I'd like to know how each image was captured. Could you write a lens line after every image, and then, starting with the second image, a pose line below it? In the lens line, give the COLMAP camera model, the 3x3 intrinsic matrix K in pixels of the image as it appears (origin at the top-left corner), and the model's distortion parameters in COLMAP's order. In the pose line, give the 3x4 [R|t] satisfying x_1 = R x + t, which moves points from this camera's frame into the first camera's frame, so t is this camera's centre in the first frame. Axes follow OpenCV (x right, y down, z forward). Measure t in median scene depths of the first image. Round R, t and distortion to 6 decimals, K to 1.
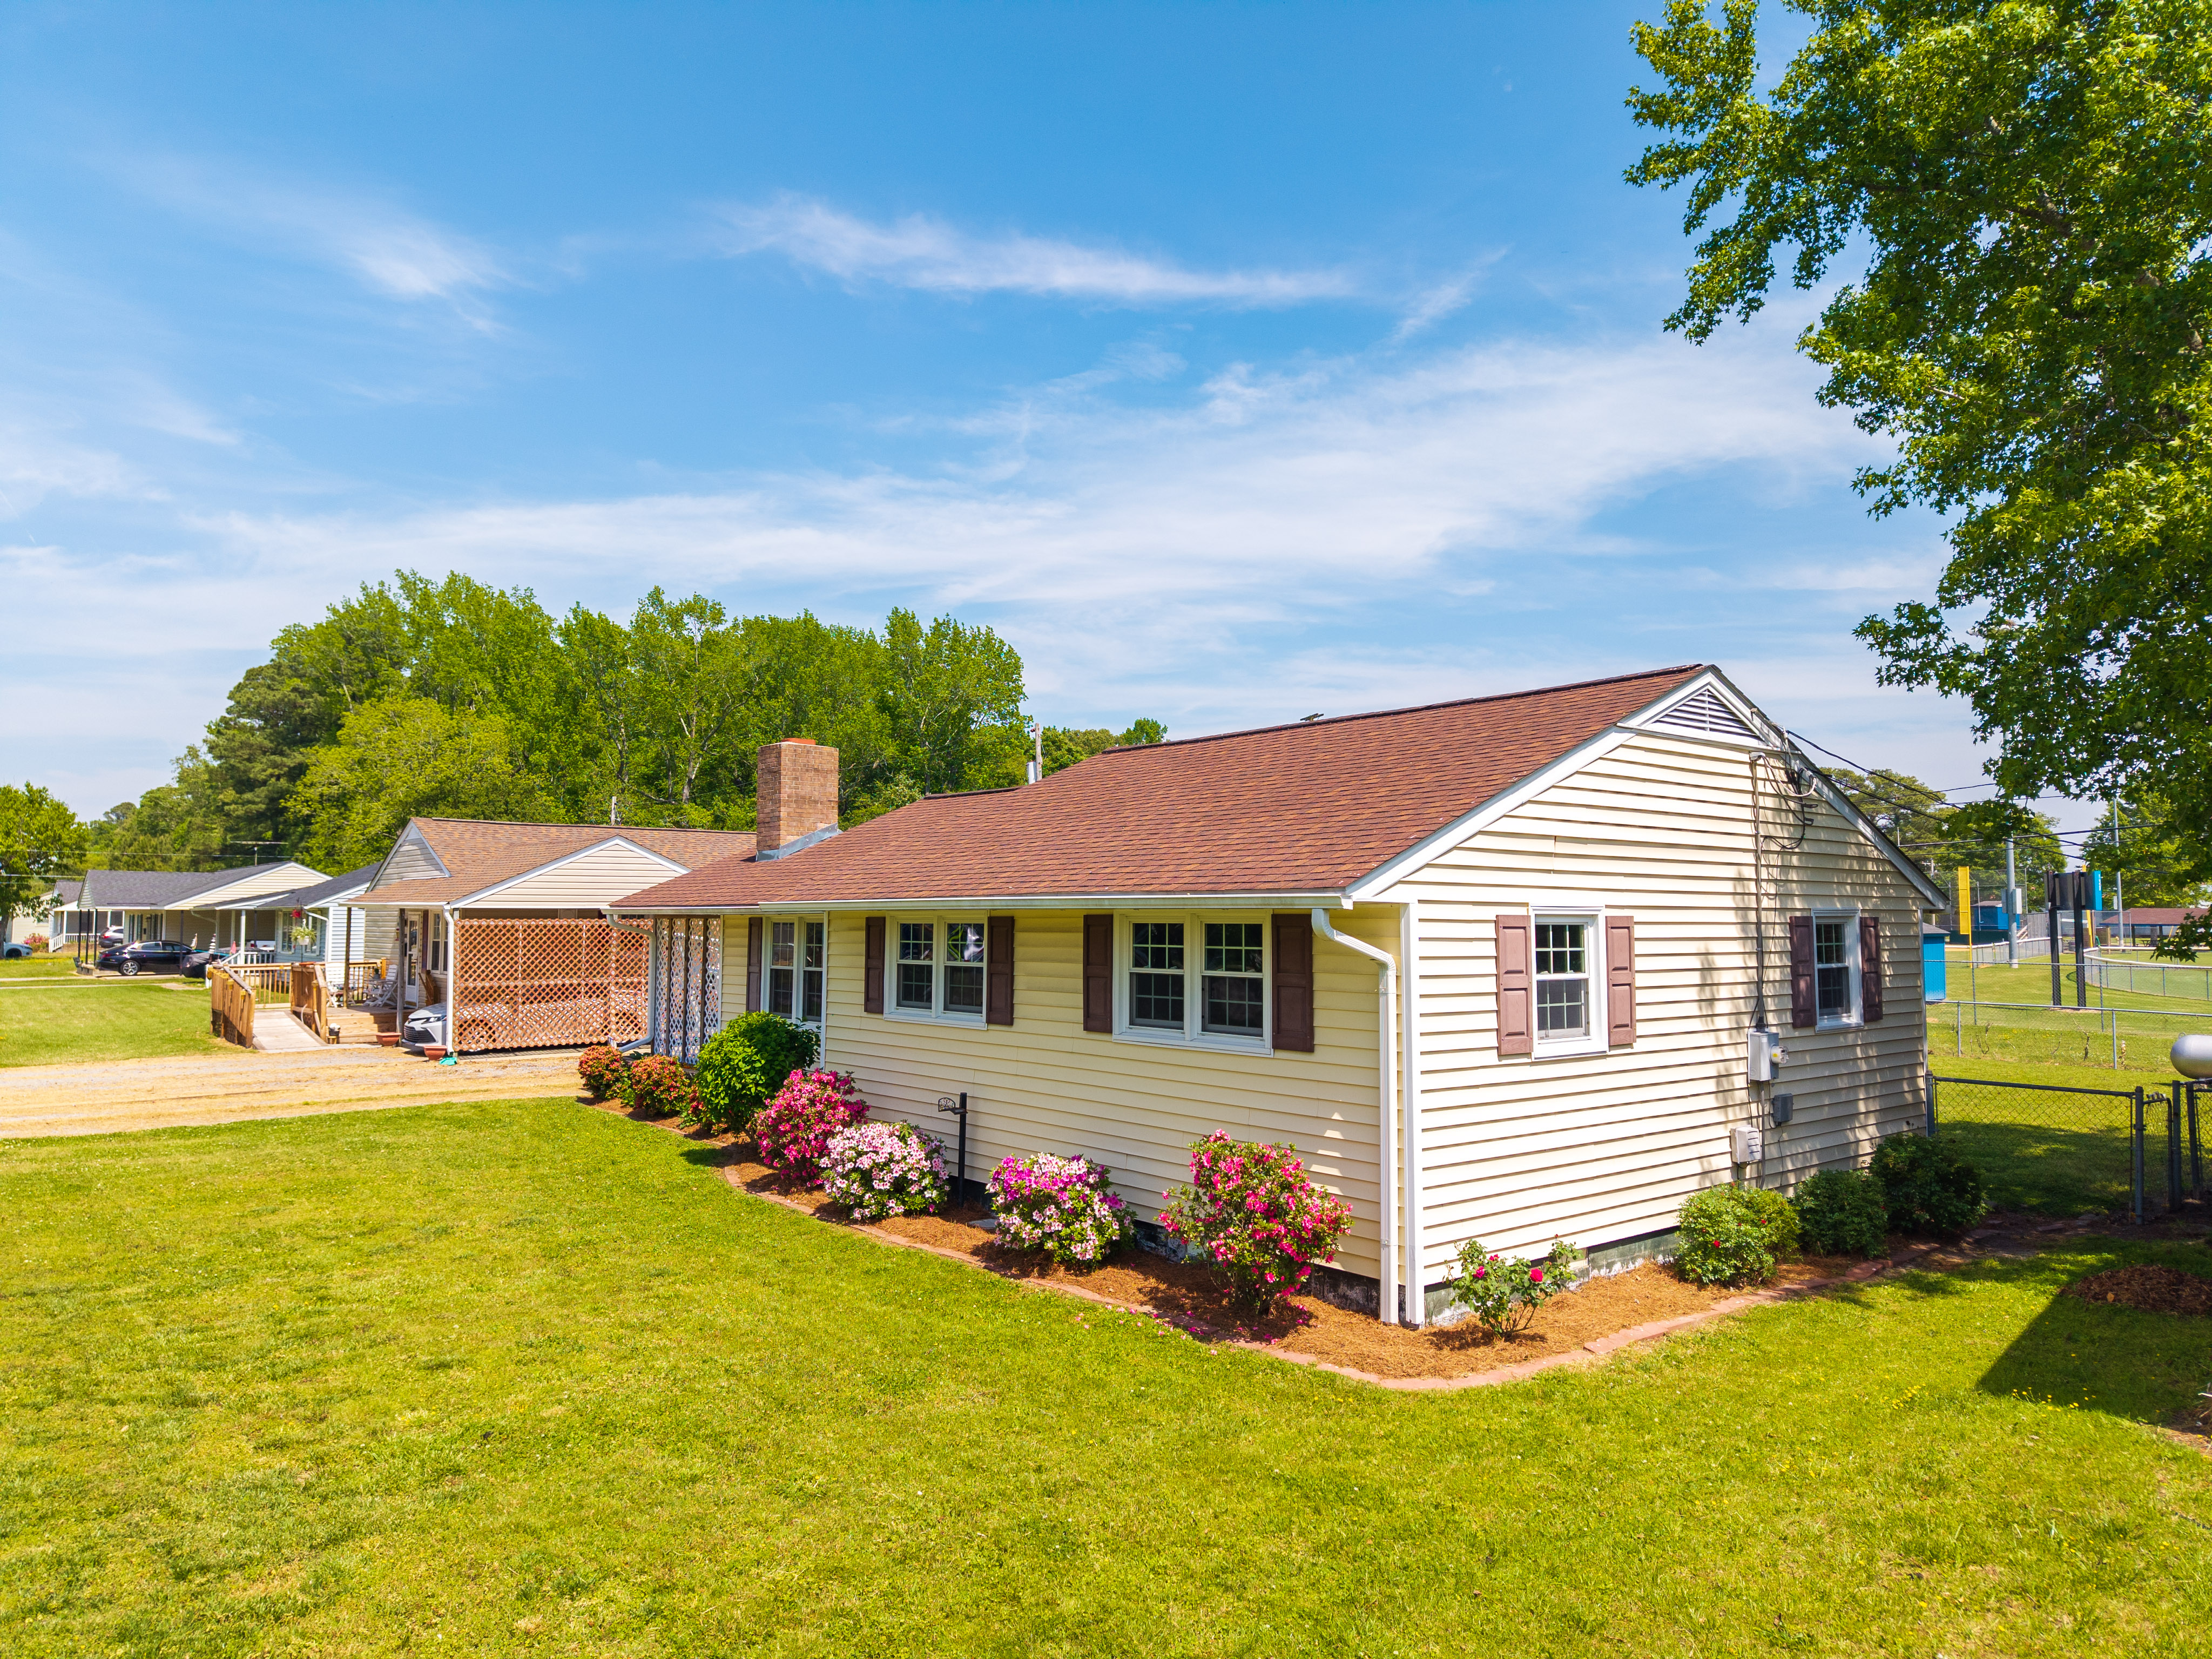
lens RADIAL K [[1468.0, 0, 1106.0], [0, 1468.0, 829.5], [0, 0, 1]] dist [0.028967, -0.039022]
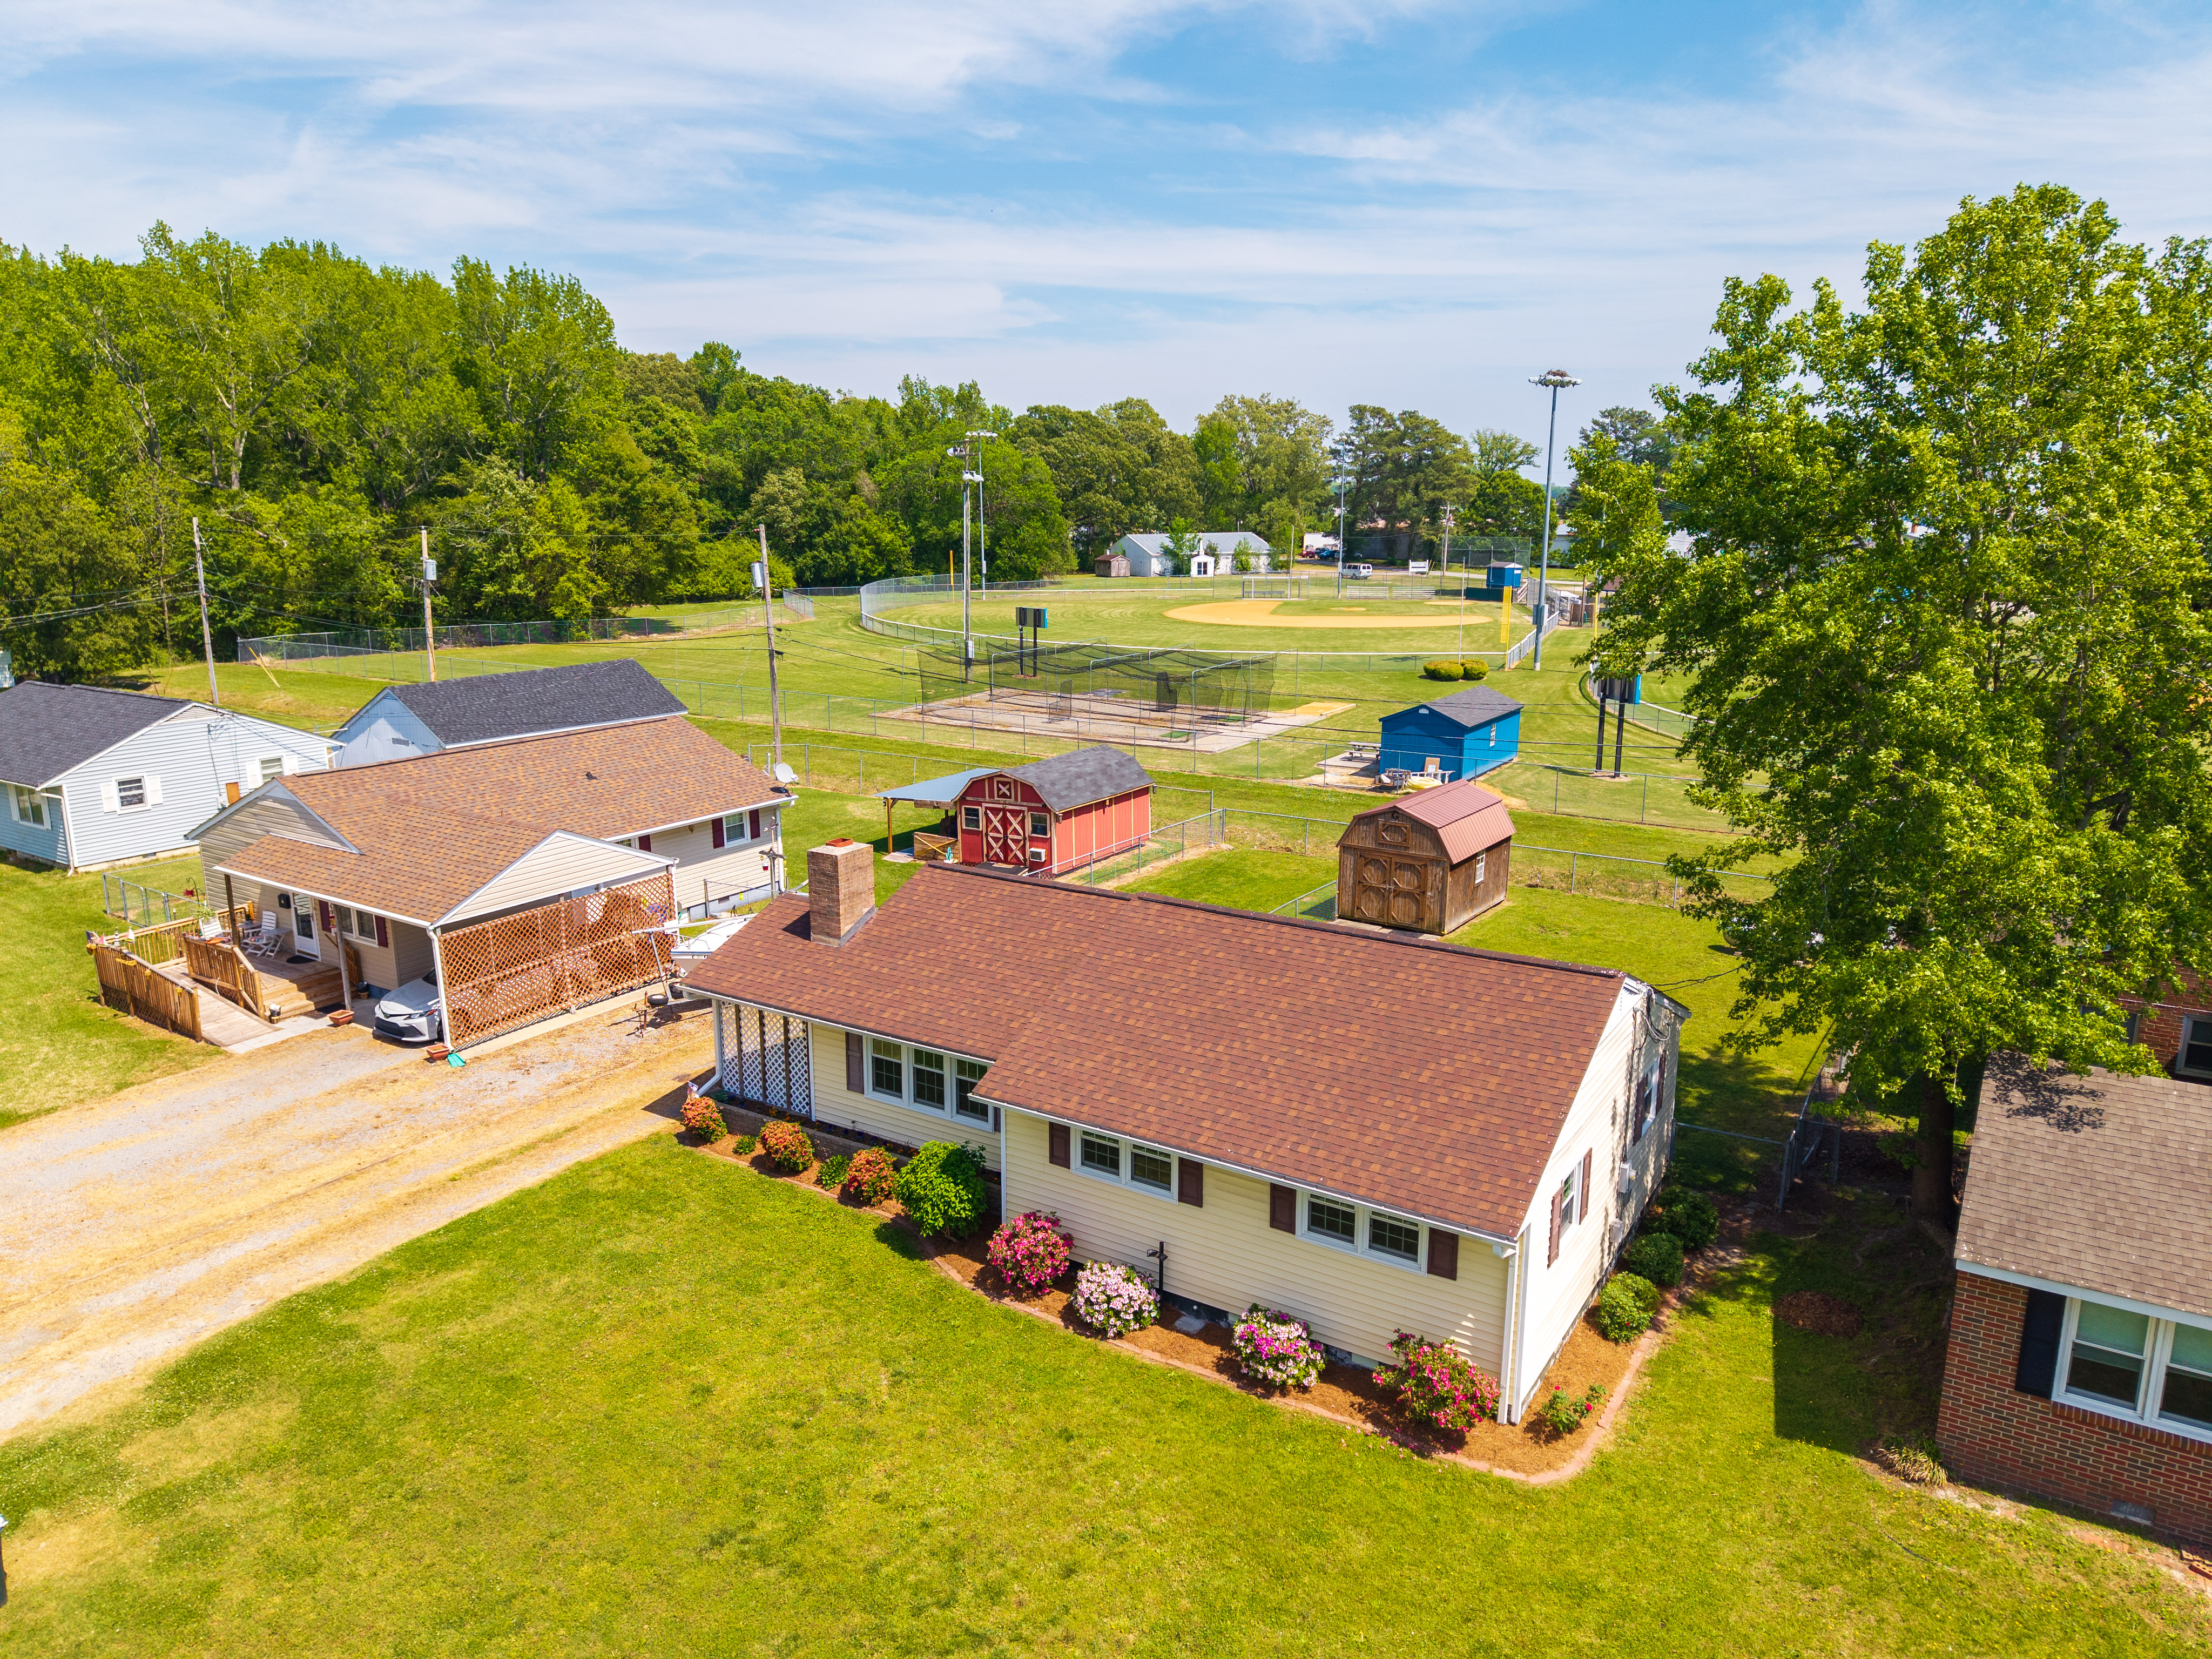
lens RADIAL K [[1468.0, 0, 1106.0], [0, 1468.0, 829.5], [0, 0, 1]] dist [0.028967, -0.039022]
pose [[0.953273, -0.068592, 0.294220, -0.276326], [-0.015425, 0.961563, 0.274149, -0.315382], [-0.301716, -0.265878, 0.915575, -0.132804]]
